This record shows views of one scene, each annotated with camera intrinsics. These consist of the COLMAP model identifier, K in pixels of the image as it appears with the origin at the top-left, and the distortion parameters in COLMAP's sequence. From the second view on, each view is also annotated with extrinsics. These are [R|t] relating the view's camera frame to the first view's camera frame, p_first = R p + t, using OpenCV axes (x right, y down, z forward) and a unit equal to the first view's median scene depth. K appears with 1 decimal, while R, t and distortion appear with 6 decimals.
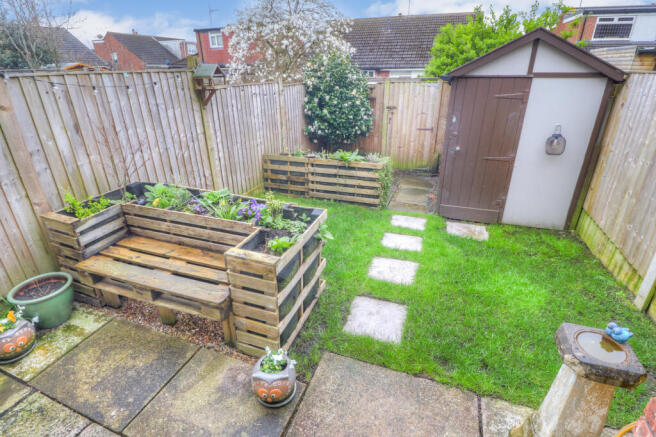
lens RADIAL K [[320.8, 0, 328.0], [0, 320.8, 218.5], [0, 0, 1]] dist [0.002705, -0.014913]
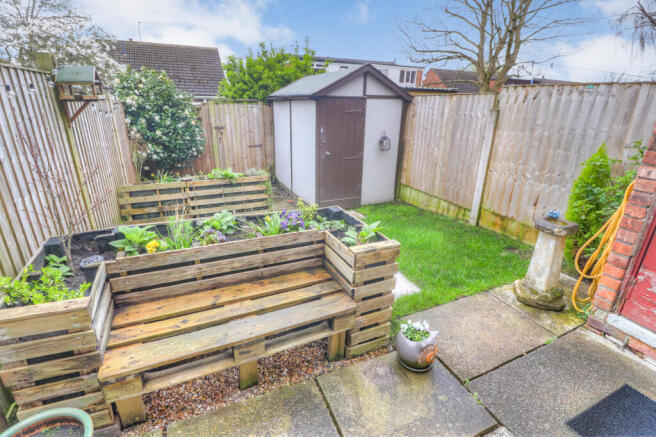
lens RADIAL K [[307.9, 0, 327.6], [0, 307.9, 215.1], [0, 0, 1]] dist [-0.001665, -0.013474]
pose [[0.710884, -0.217084, 0.668968, -0.430000], [0.267514, 0.963139, 0.028268, -0.021142], [-0.650446, 0.158863, 0.742753, 0.148122]]
